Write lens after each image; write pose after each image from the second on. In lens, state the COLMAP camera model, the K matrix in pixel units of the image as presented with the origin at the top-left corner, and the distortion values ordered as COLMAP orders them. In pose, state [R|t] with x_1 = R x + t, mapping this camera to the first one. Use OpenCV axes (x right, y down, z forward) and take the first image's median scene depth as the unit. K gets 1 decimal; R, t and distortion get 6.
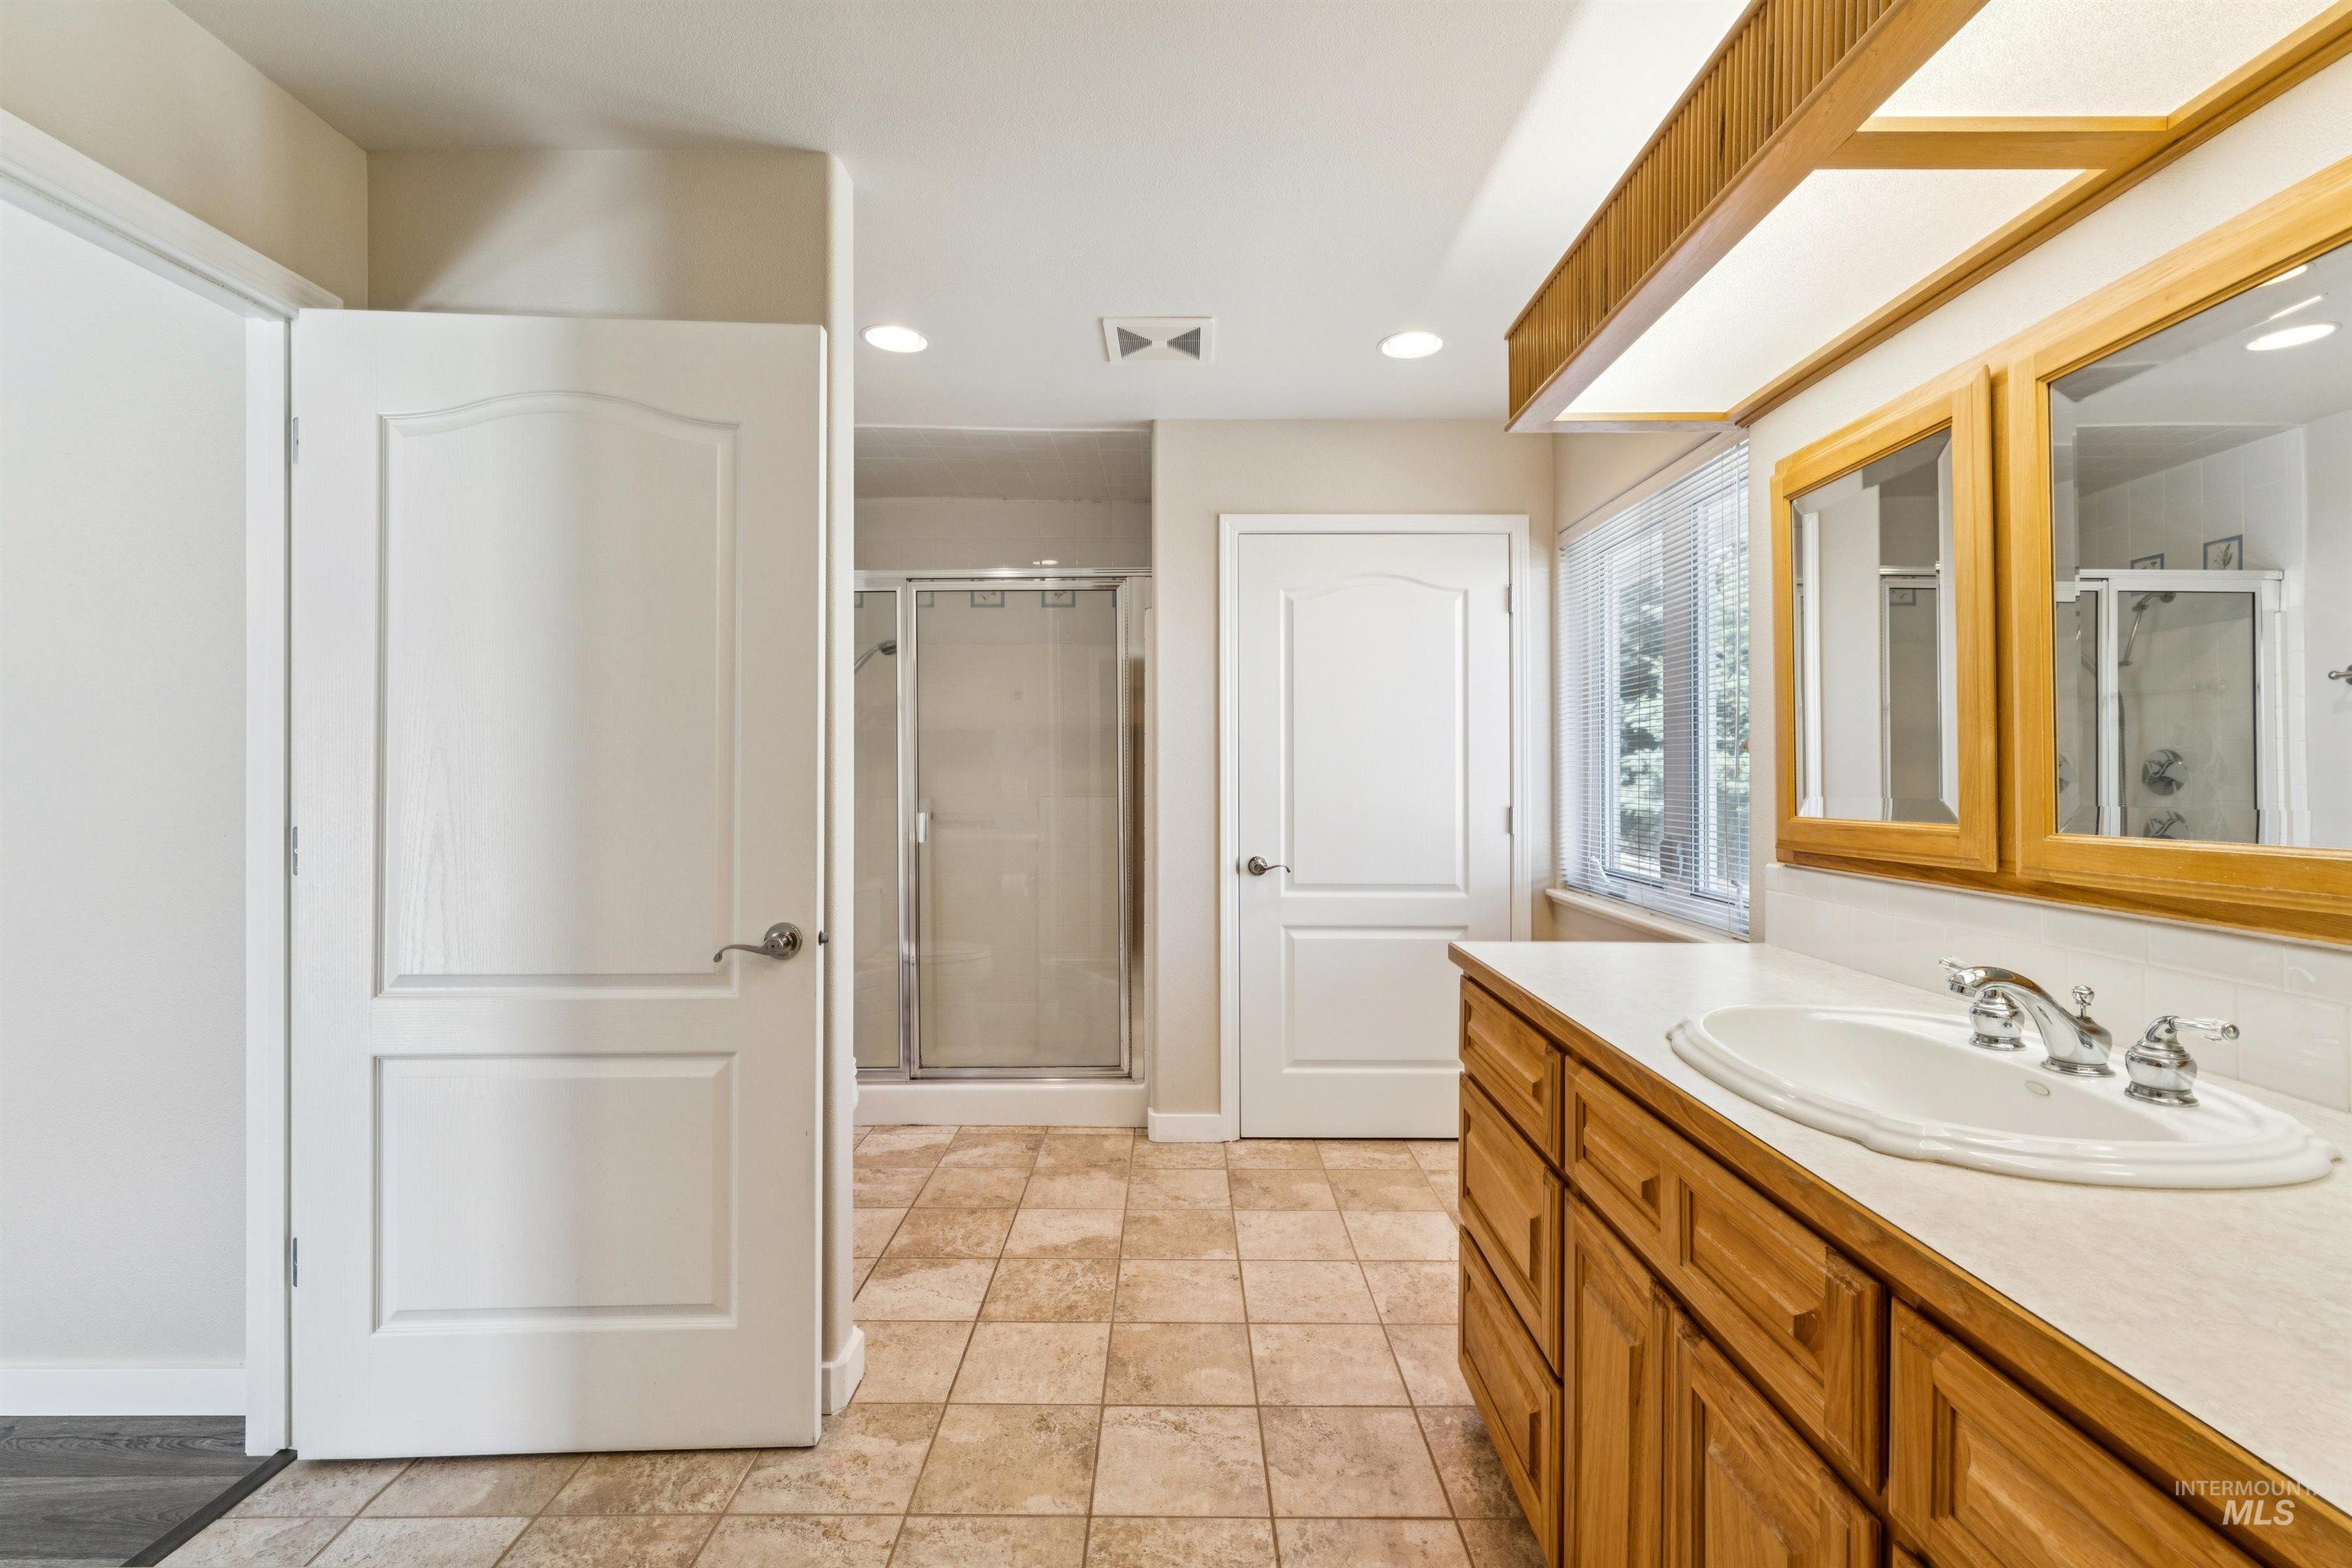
lens RADIAL K [[1030.4, 0, 1168.3], [0, 1030.4, 775.5], [0, 0, 1]] dist [0.001649, 0.000539]
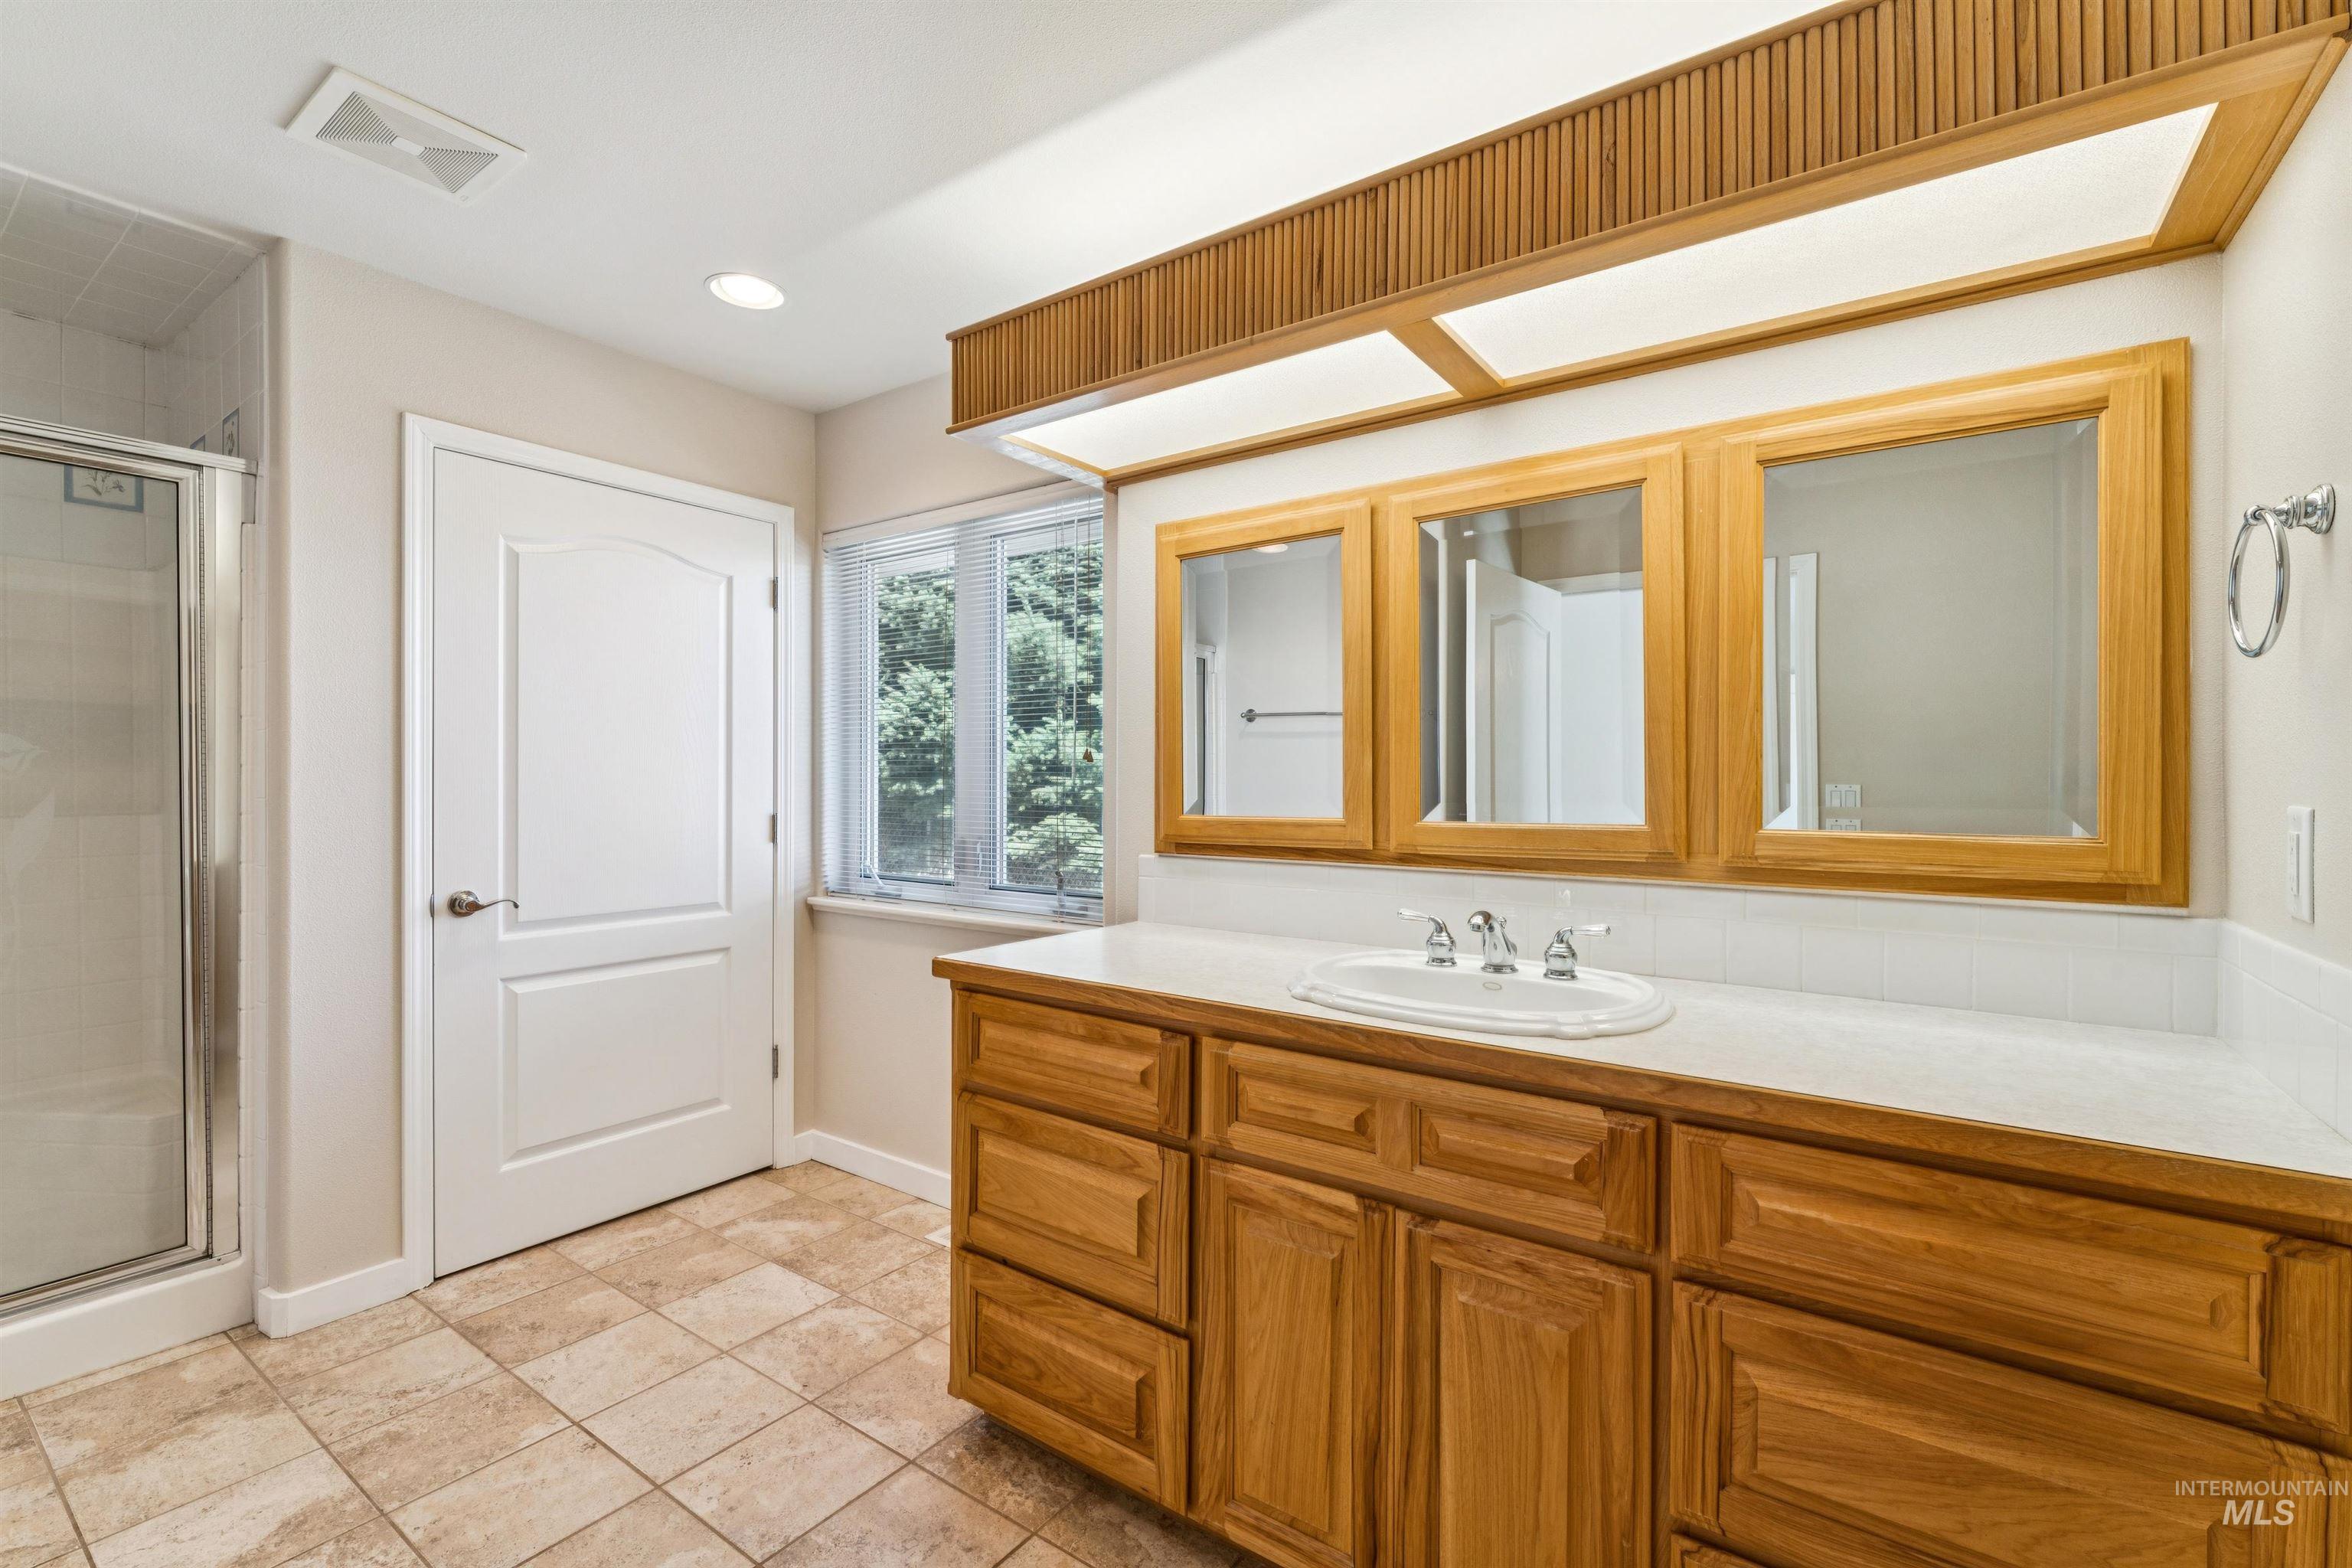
lens RADIAL K [[1030.4, 0, 1166.6], [0, 1030.4, 783.4], [0, 0, 1]] dist [0.001649, 0.000539]
pose [[0.582750, -0.004939, 0.812637, -0.256897], [-0.000266, 0.999980, 0.006268, -0.003720], [-0.812652, -0.003869, 0.582737, 0.183722]]
